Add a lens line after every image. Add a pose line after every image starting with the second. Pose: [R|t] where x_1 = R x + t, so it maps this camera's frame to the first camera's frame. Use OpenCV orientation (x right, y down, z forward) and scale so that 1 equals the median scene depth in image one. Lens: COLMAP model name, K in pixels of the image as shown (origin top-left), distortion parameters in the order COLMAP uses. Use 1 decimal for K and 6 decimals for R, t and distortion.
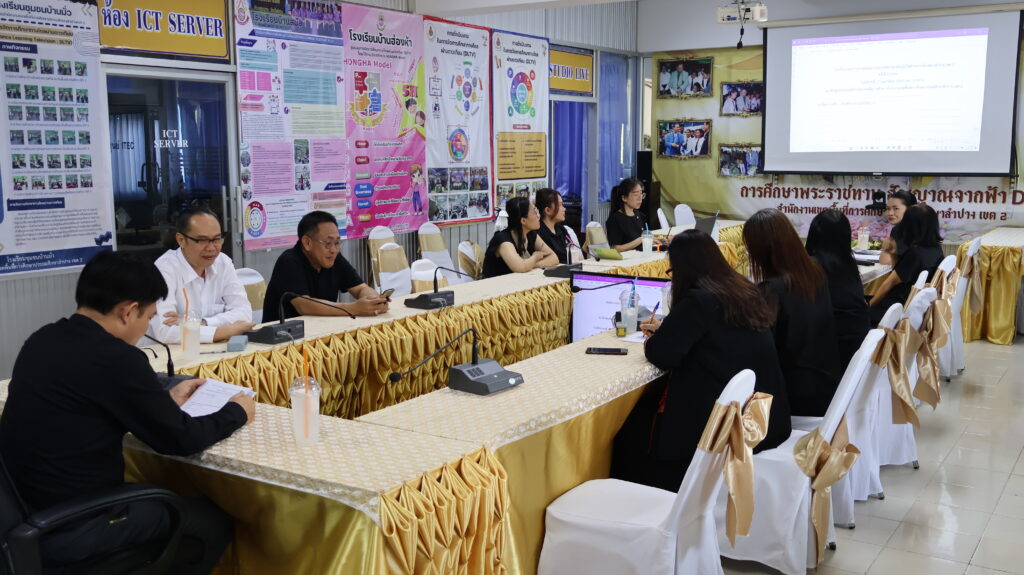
lens RADIAL K [[1013.0, 0, 514.2], [0, 1013.0, 291.9], [0, 0, 1]] dist [-0.001451, 0.000000]
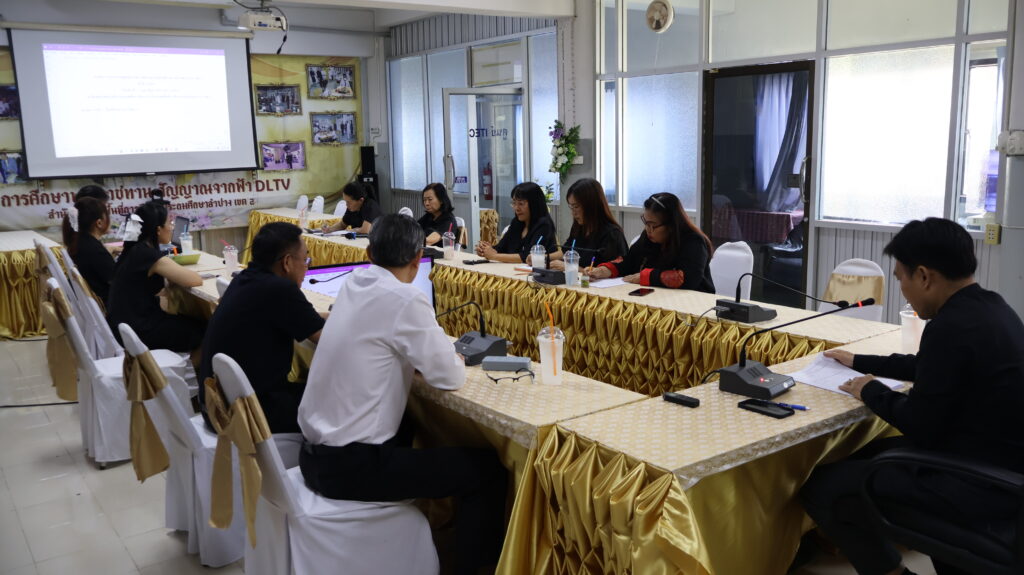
lens RADIAL K [[856.8, 0, 512.9], [0, 856.8, 288.7], [0, 0, 1]] dist [-0.002710, -0.002599]
pose [[0.344512, -0.167704, 0.923681, -0.558337], [0.160285, 0.979975, 0.118142, -0.057311], [-0.924998, 0.107351, 0.364493, 0.432176]]
